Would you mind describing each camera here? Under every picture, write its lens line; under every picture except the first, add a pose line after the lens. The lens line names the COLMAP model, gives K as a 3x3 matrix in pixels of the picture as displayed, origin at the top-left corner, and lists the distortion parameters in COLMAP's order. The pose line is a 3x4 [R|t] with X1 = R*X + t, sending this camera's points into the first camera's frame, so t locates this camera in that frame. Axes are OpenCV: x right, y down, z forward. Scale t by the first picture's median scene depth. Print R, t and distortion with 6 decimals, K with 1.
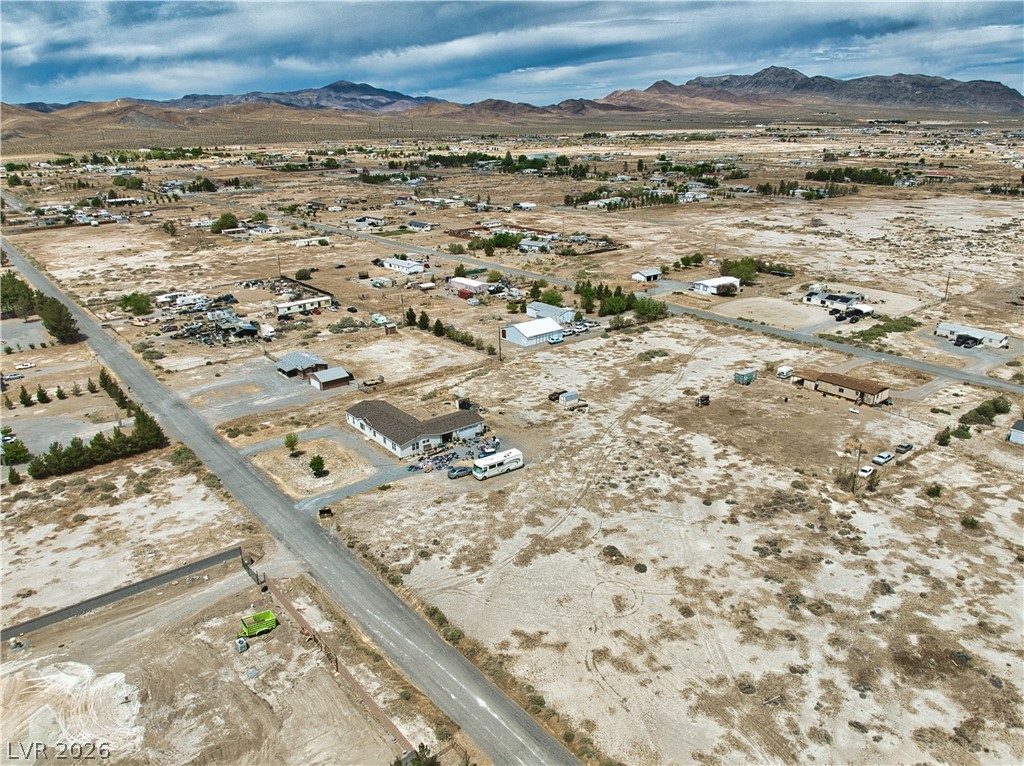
lens RADIAL K [[732.3, 0, 514.7], [0, 732.3, 406.5], [0, 0, 1]] dist [-0.038483, -0.011828]
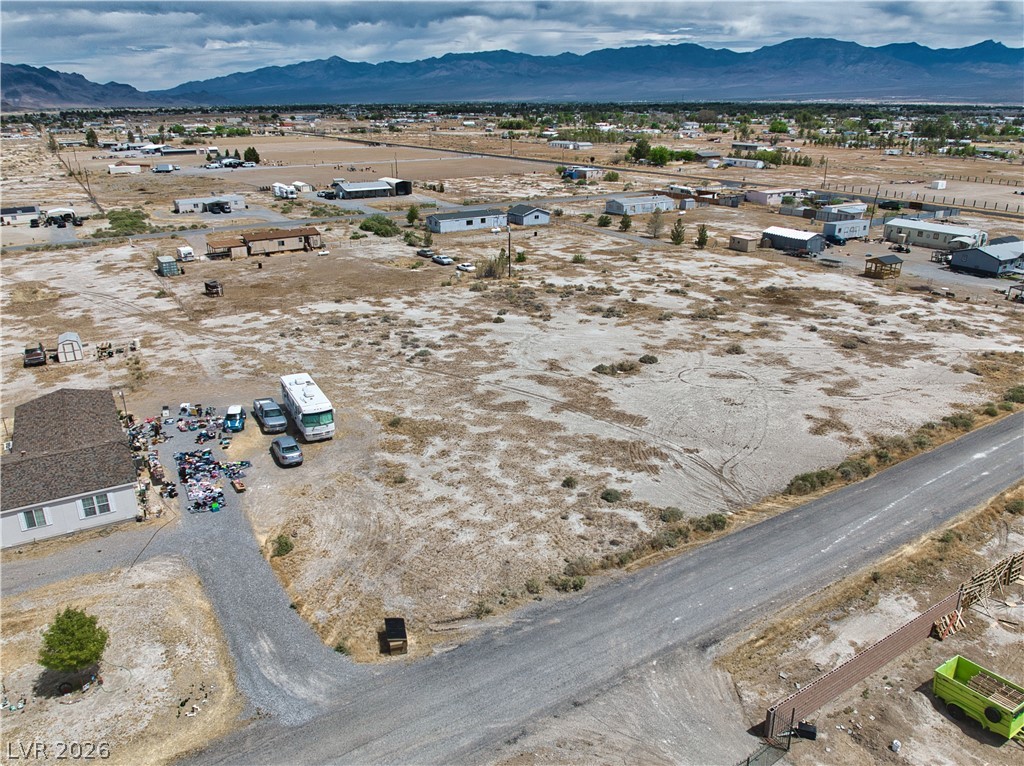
lens RADIAL K [[751.7, 0, 515.0], [0, 751.7, 377.9], [0, 0, 1]] dist [-0.033085, -0.024972]
pose [[0.117196, -0.329422, 0.936881, -0.467539], [0.363679, 0.892086, 0.268179, -0.021406], [-0.924123, 0.309294, 0.224352, 0.748406]]
